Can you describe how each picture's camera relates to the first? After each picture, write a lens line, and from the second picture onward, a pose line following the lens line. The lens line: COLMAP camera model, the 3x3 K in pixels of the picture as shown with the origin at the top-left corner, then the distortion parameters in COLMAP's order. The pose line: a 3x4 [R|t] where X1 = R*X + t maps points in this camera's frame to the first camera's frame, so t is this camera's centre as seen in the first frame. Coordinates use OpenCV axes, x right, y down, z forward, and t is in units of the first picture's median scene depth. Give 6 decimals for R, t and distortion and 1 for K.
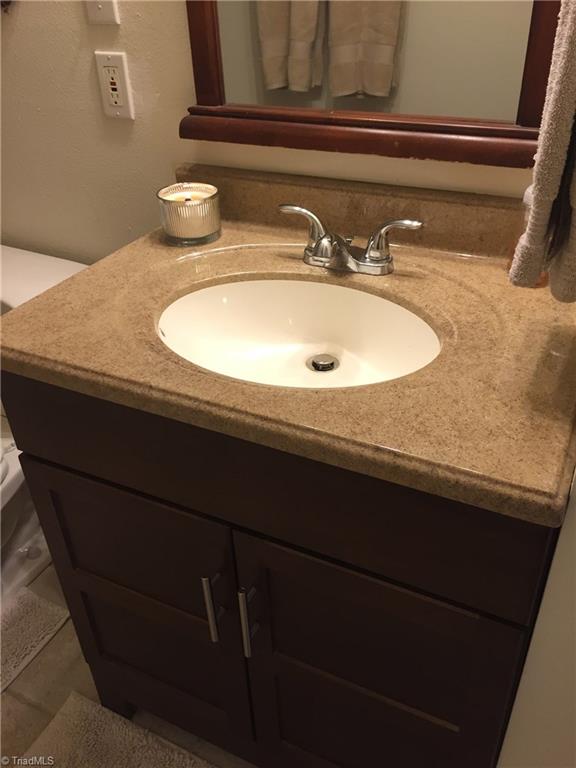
lens RADIAL K [[654.1, 0, 288.0], [0, 654.1, 384.0], [0, 0, 1]] dist [0.074080, -0.088139]
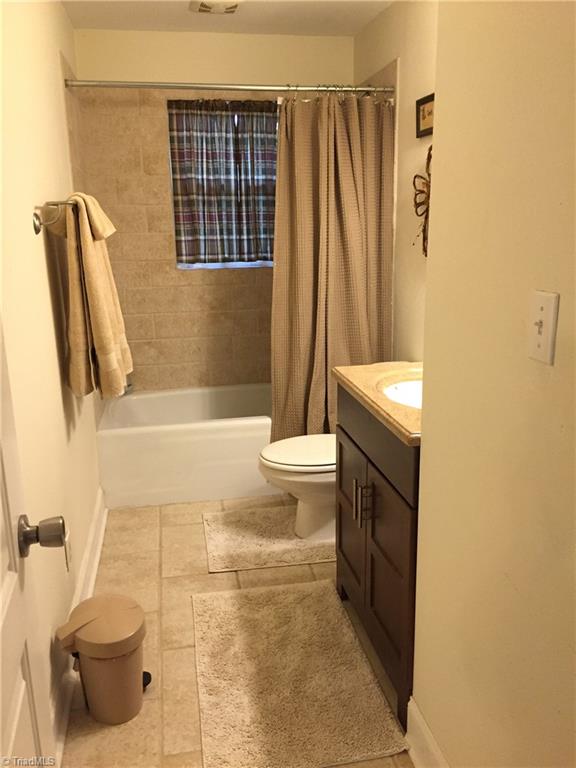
lens RADIAL K [[654.1, 0, 288.0], [0, 654.1, 384.0], [0, 0, 1]] dist [0.074080, -0.088139]
pose [[0.599632, 0.217005, -0.770292, 0.987198], [-0.450250, 0.887223, -0.100549, 0.224436], [0.661601, 0.407117, 0.629714, -0.524931]]
